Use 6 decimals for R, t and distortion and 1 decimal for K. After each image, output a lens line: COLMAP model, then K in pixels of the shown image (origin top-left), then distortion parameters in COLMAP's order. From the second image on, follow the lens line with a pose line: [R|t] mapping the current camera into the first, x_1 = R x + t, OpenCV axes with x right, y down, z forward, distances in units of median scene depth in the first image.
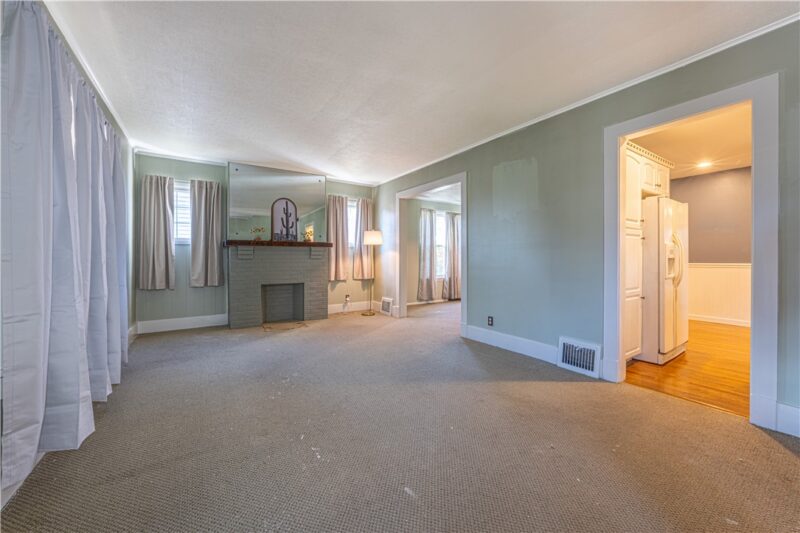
lens RADIAL K [[309.1, 0, 392.7], [0, 309.1, 260.6], [0, 0, 1]] dist [-0.003118, -0.000345]
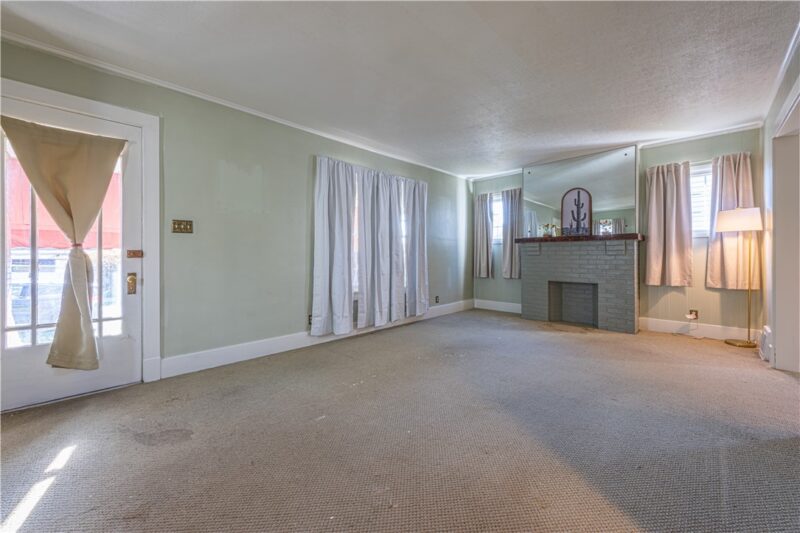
lens RADIAL K [[309.1, 0, 392.7], [0, 309.1, 260.6], [0, 0, 1]] dist [-0.003118, -0.000345]
pose [[0.215098, 0.018660, -0.976414, 0.421983], [-0.005350, 0.999825, 0.017928, -0.003027], [0.976578, 0.001368, 0.215160, 0.280100]]
